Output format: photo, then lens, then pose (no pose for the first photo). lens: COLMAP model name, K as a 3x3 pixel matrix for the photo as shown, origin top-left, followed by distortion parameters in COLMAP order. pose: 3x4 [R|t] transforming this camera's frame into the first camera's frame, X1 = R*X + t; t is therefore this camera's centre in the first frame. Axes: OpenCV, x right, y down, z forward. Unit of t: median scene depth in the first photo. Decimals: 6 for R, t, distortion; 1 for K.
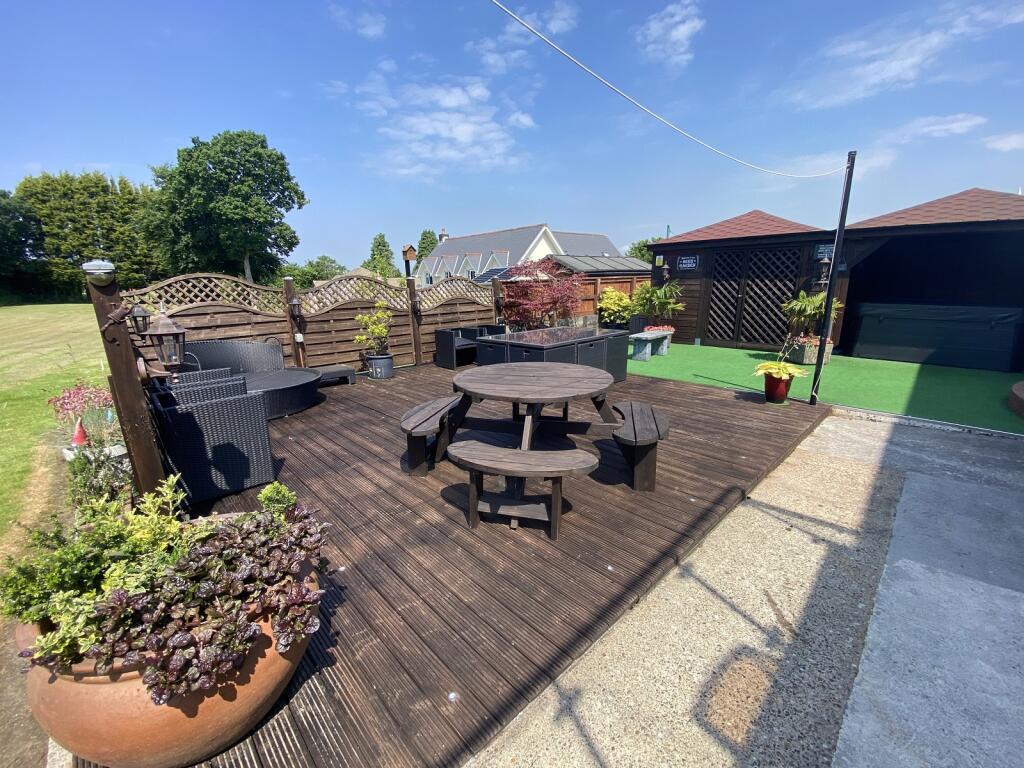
lens RADIAL K [[421.4, 0, 481.1], [0, 421.4, 415.7], [0, 0, 1]] dist [-0.002525, -0.006716]
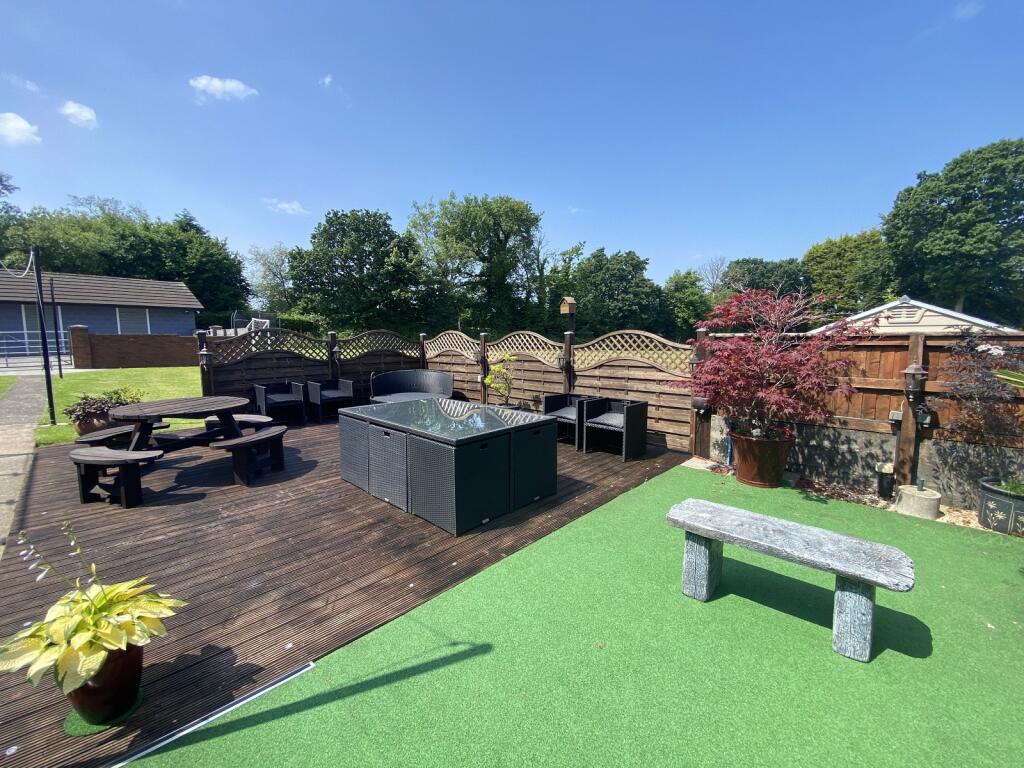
lens RADIAL K [[421.4, 0, 507.7], [0, 421.4, 390.0], [0, 0, 1]] dist [-0.002525, -0.006716]
pose [[0.070603, 0.143763, -0.987090, 0.178802], [-0.304313, 0.945490, 0.115938, -0.071358], [0.949952, 0.292199, 0.110504, 0.211683]]
